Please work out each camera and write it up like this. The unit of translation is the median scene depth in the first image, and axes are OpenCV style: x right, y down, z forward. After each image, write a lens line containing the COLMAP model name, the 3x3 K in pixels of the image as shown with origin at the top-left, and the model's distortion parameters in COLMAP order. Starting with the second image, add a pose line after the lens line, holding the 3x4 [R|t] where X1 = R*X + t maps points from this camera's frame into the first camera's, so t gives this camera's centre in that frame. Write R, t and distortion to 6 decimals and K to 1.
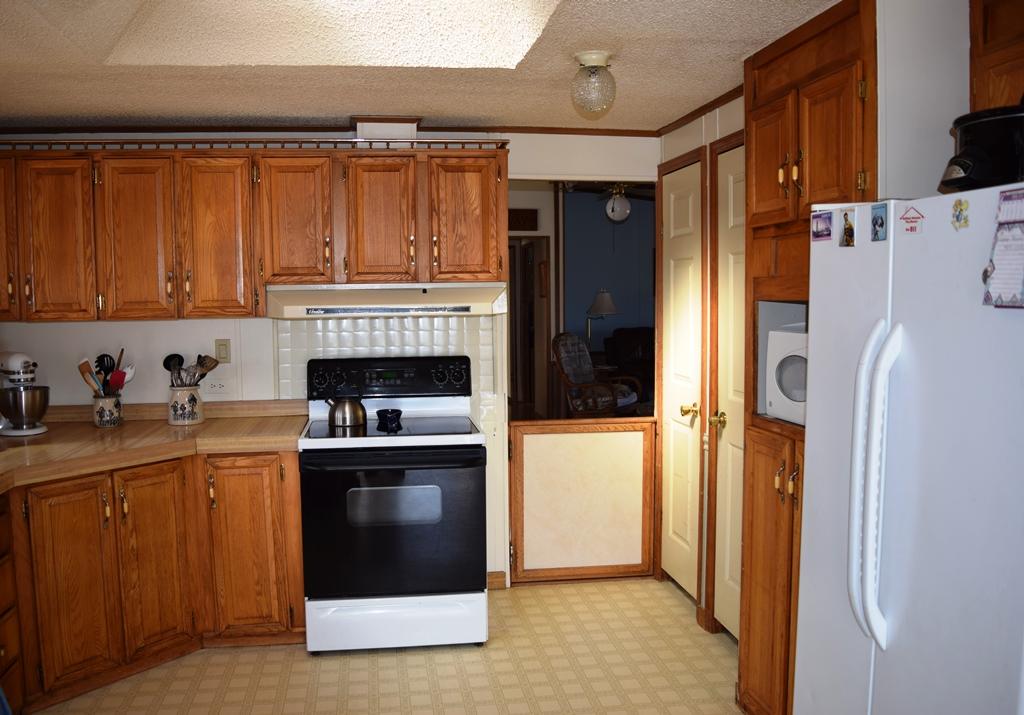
lens RADIAL K [[841.3, 0, 510.5], [0, 841.3, 356.5], [0, 0, 1]] dist [-0.105058, 0.032911]
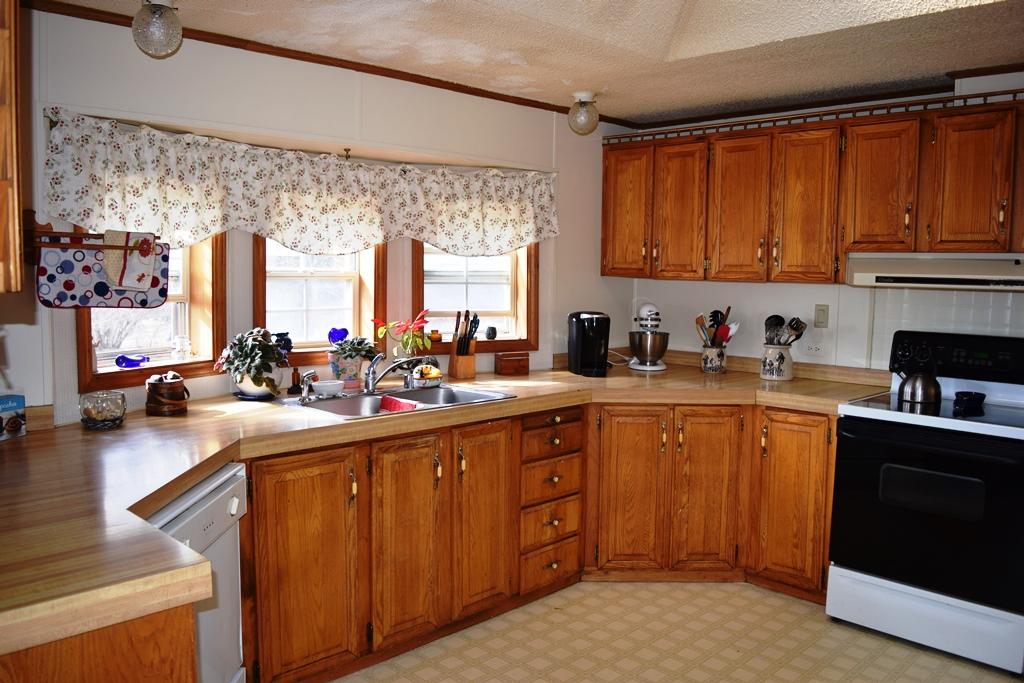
lens RADIAL K [[815.4, 0, 511.2], [0, 815.4, 343.5], [0, 0, 1]] dist [-0.096686, 0.020811]
pose [[0.589769, 0.091951, -0.802320, 0.272759], [-0.083361, 0.995121, 0.052771, 0.007956], [0.803258, 0.035760, 0.594557, 0.098499]]
